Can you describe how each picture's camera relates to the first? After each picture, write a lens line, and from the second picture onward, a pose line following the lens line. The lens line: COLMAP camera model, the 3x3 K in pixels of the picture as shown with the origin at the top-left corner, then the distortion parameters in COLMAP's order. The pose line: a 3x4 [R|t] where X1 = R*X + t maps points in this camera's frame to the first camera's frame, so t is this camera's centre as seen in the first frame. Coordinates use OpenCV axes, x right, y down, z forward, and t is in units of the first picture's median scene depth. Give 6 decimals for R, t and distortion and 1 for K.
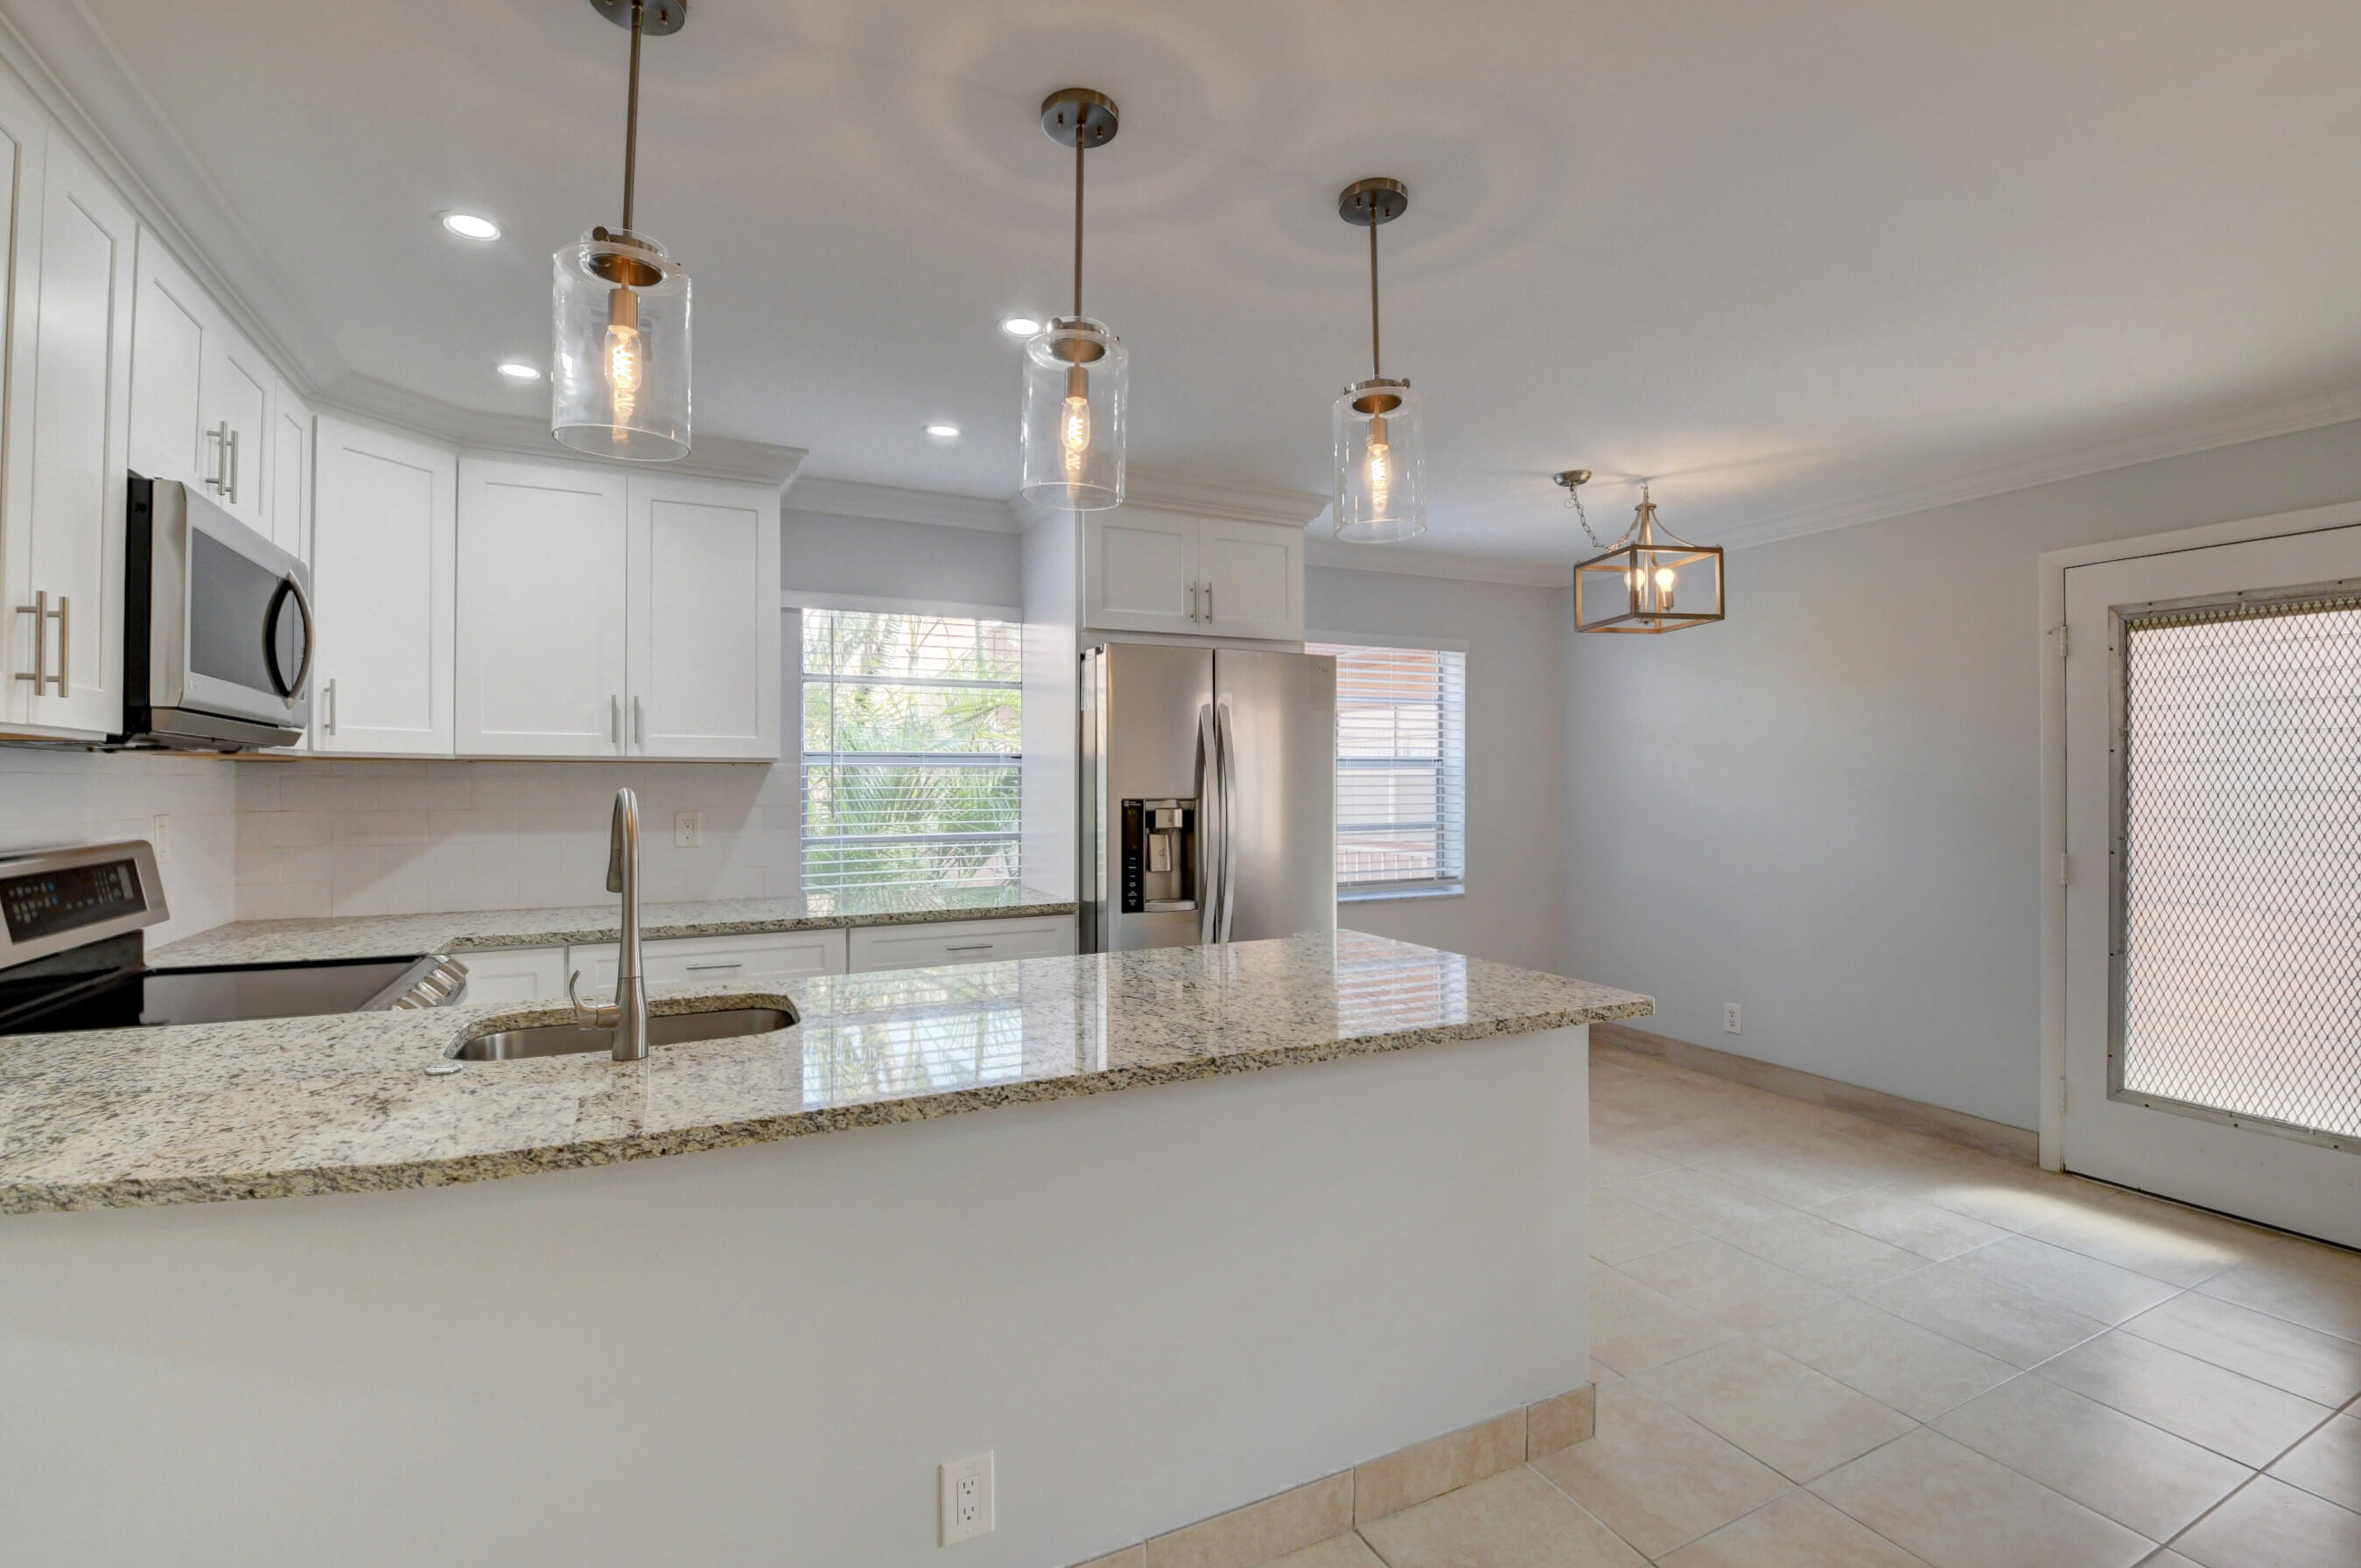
lens RADIAL K [[1043.1, 0, 1175.3], [0, 1043.1, 774.7], [0, 0, 1]] dist [0.018484, -0.028074]
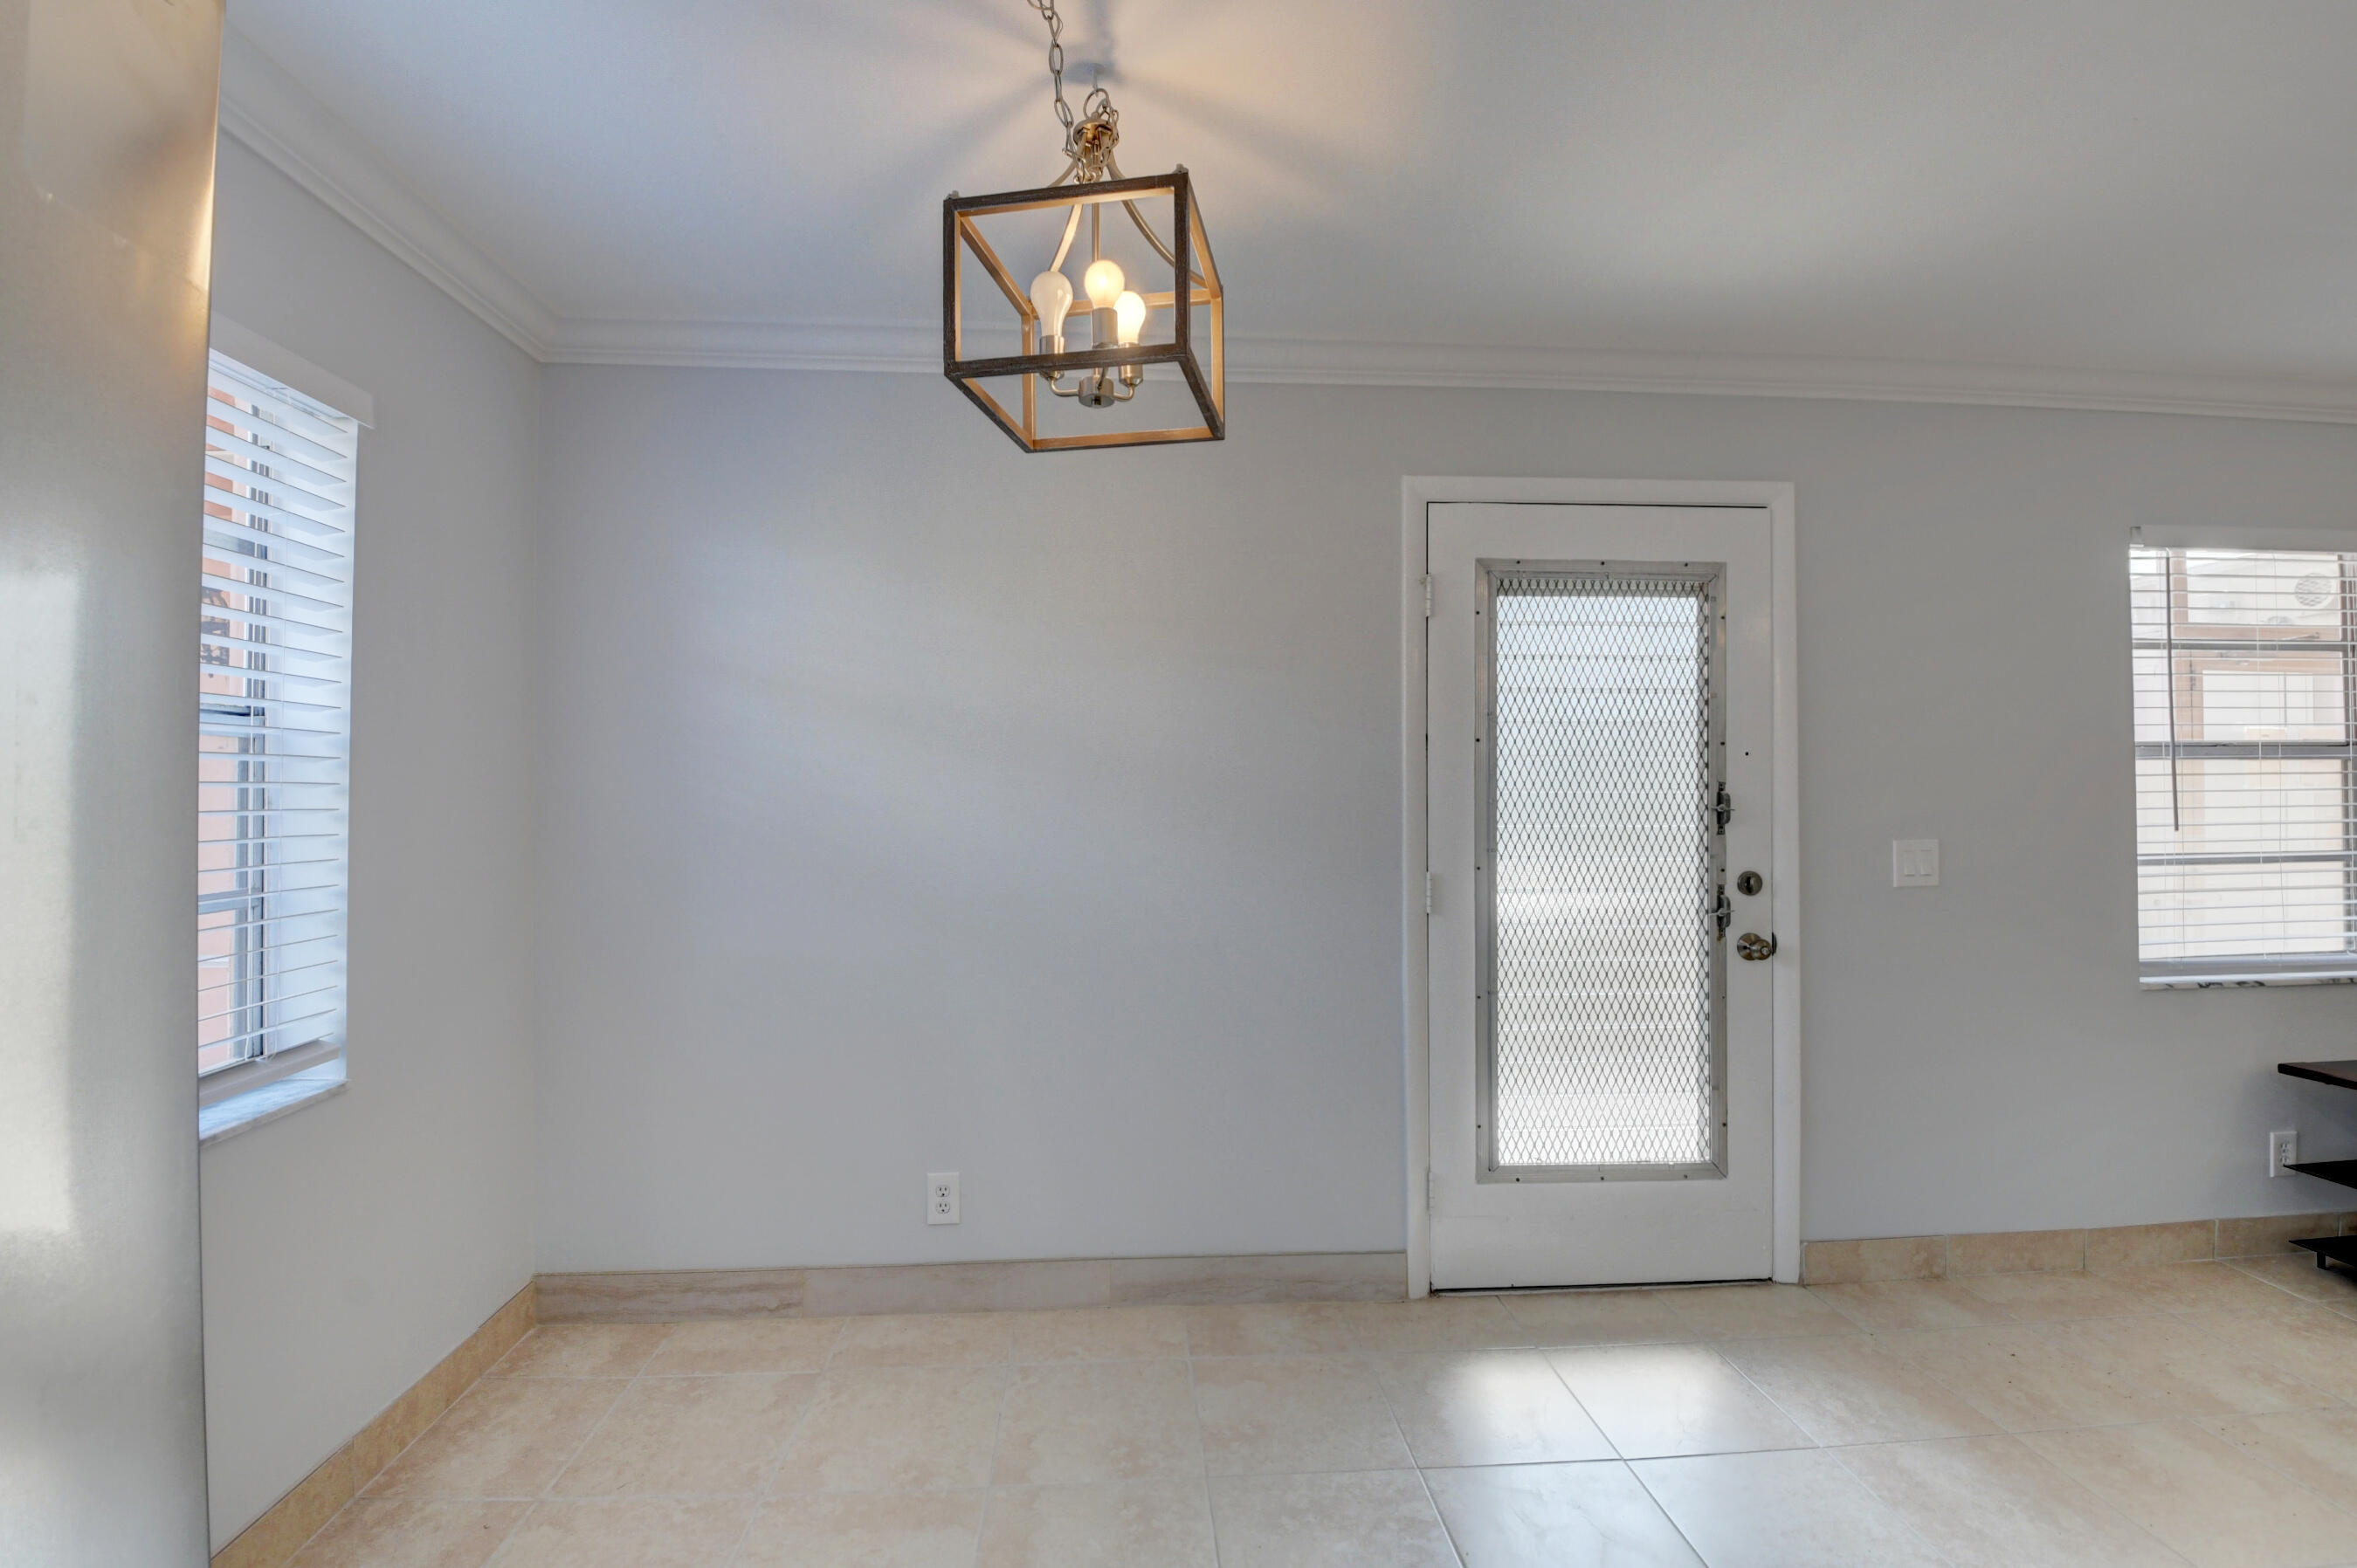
lens RADIAL K [[1038.5, 0, 1176.0], [0, 1038.5, 776.6], [0, 0, 1]] dist [0.017713, -0.028043]
pose [[0.374943, 0.013786, 0.926945, 0.074045], [-0.006555, 0.999904, -0.012220, 0.015004], [-0.927025, -0.001495, 0.374998, 0.890471]]
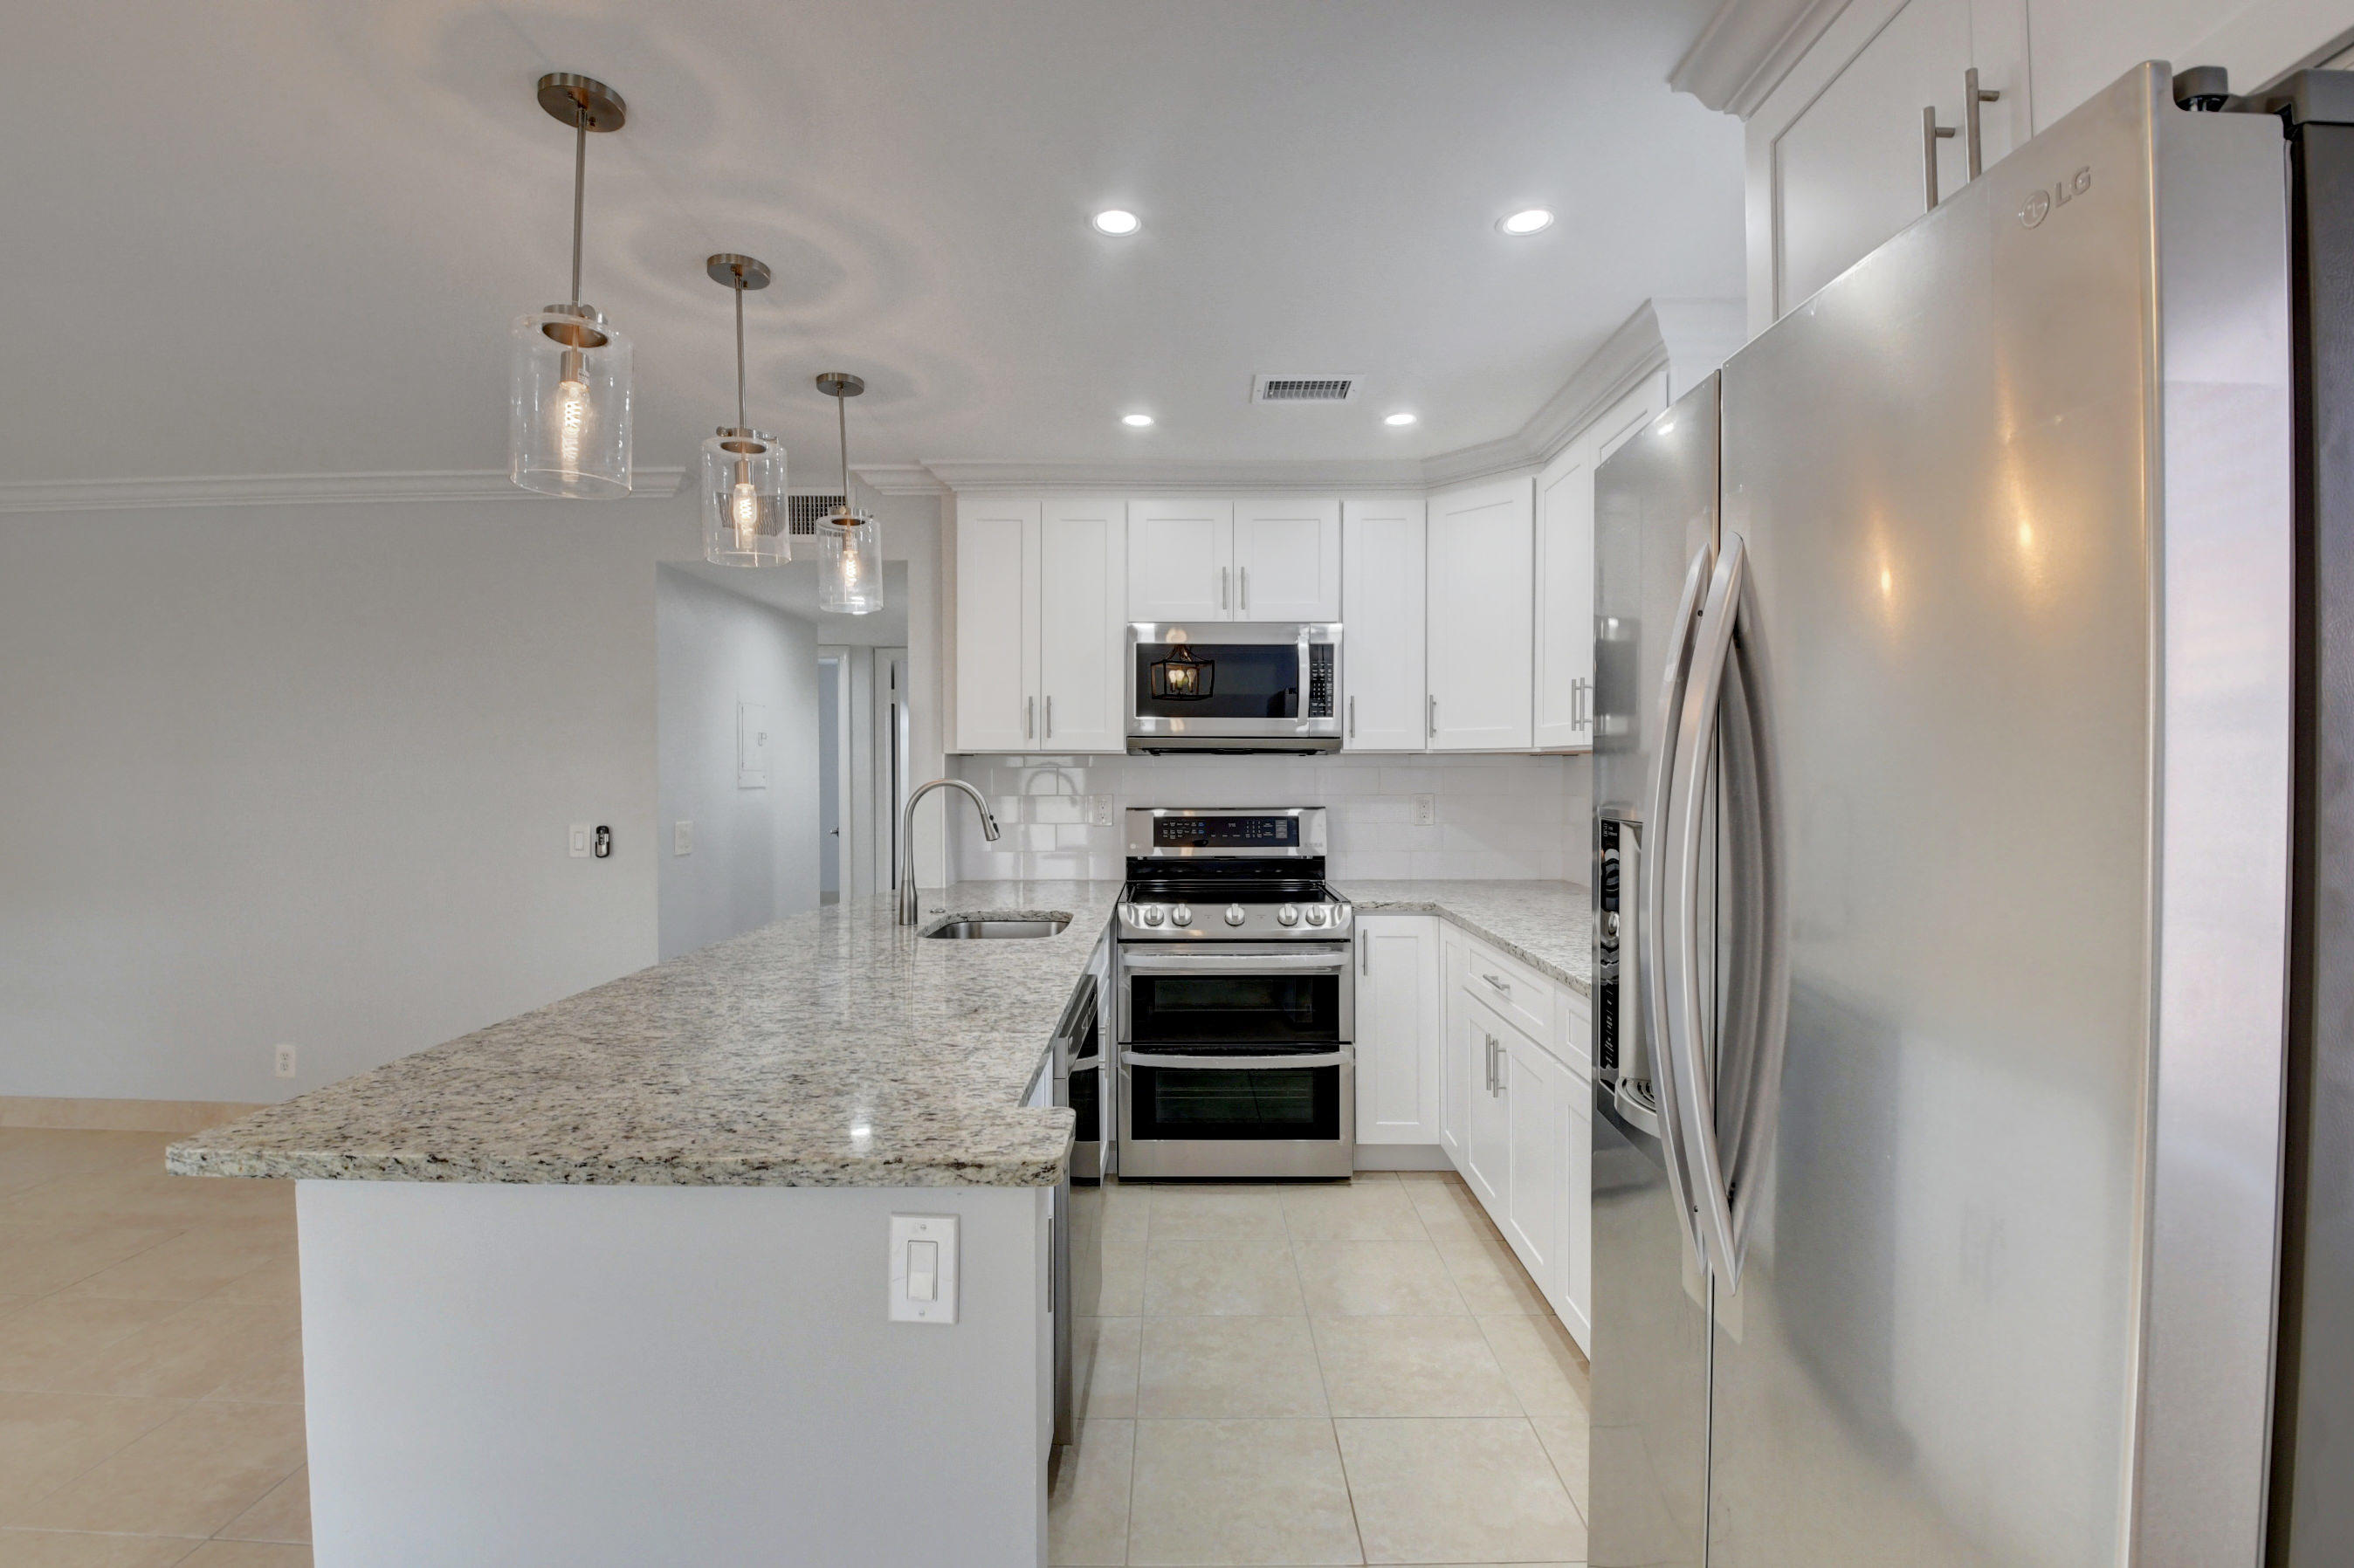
lens RADIAL K [[1037.2, 0, 1174.5], [0, 1037.2, 776.6], [0, 0, 1]] dist [0.017713, -0.028043]
pose [[-0.450270, 0.008826, -0.892849, 0.414686], [0.008185, 0.999950, 0.005757, 0.001834], [0.892855, -0.004716, -0.450319, 1.032964]]
